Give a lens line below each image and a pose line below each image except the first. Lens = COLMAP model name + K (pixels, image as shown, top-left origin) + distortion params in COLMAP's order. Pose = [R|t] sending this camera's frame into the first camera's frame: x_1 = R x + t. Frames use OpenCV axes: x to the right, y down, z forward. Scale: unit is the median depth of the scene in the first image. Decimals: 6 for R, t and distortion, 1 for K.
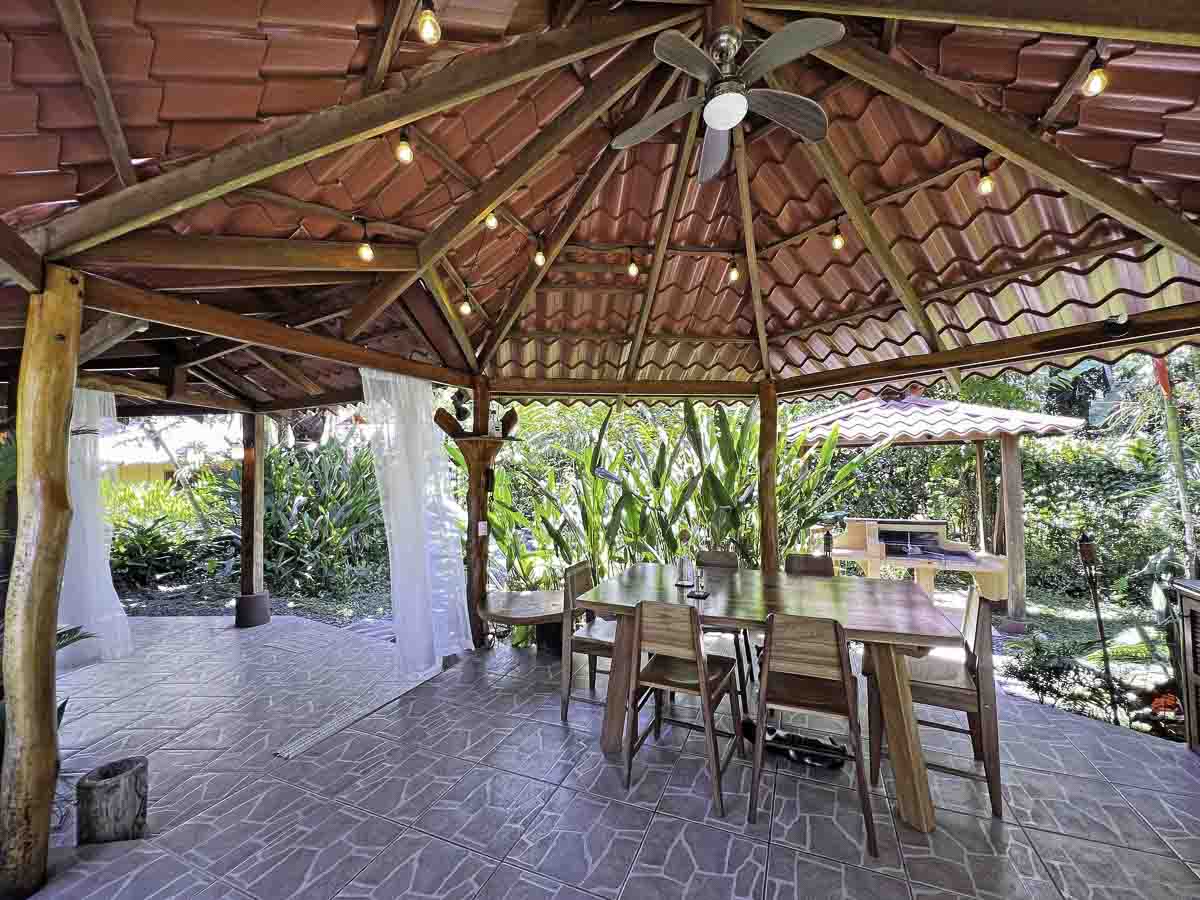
lens RADIAL K [[488.5, 0, 596.8], [0, 488.5, 457.4], [0, 0, 1]] dist [0.002416, 0.000005]
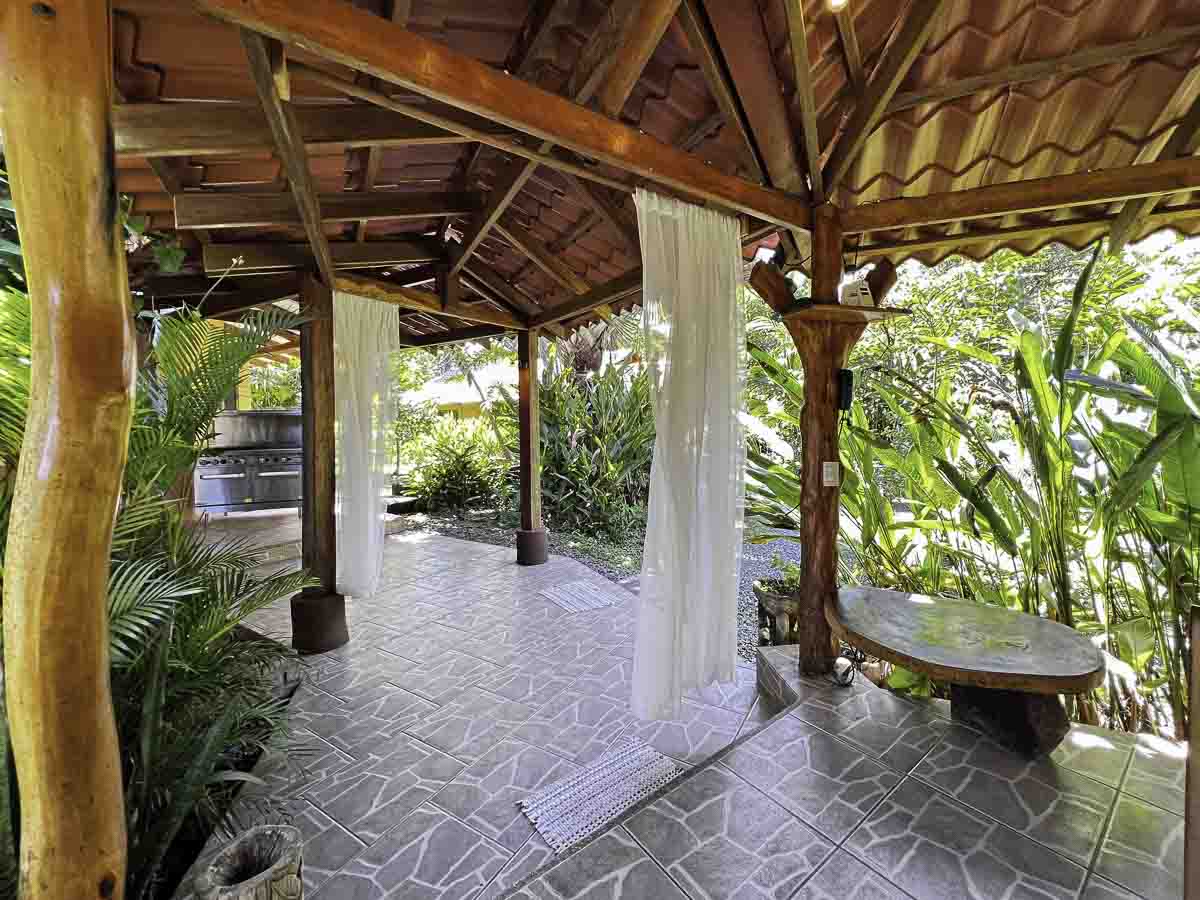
lens RADIAL K [[488.5, 0, 596.8], [0, 488.5, 457.4], [0, 0, 1]] dist [0.002416, 0.000005]
pose [[0.861173, 0.040051, -0.506732, -0.139501], [0.019284, 0.993599, 0.111305, 0.044994], [0.507946, -0.105624, 0.854889, 0.291738]]
